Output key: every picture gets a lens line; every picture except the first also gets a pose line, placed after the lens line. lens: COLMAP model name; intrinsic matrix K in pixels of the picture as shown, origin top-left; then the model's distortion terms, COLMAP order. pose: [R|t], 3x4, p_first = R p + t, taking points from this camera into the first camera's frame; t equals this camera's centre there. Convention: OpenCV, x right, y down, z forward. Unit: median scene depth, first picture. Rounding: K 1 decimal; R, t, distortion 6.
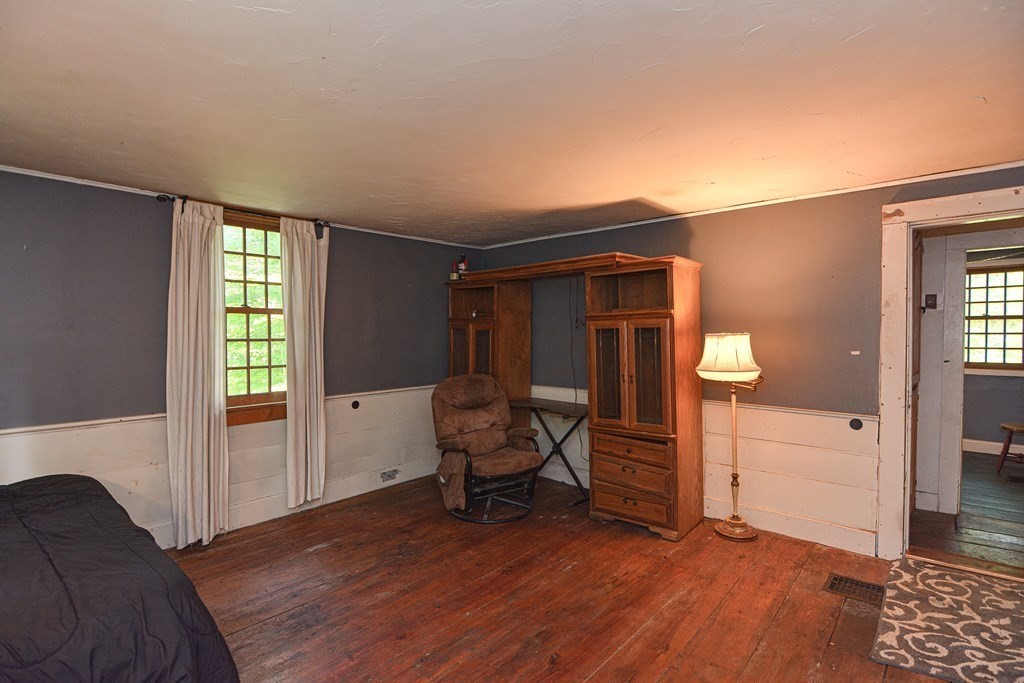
lens RADIAL K [[499.3, 0, 516.7], [0, 499.3, 340.4], [0, 0, 1]] dist [0.000107, -0.006730]
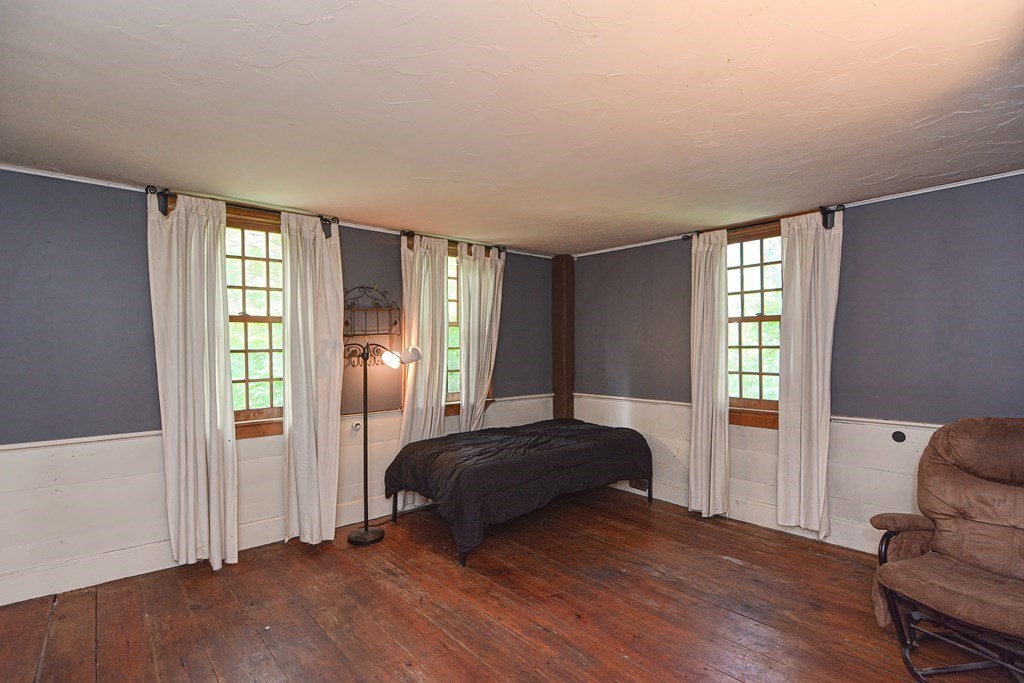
lens RADIAL K [[499.3, 0, 516.9], [0, 499.3, 345.0], [0, 0, 1]] dist [0.000107, -0.006730]
pose [[-0.140461, 0.005070, -0.990073, 1.261926], [0.000336, 0.999987, 0.005073, -0.023673], [0.990086, 0.000380, -0.140461, 1.448582]]
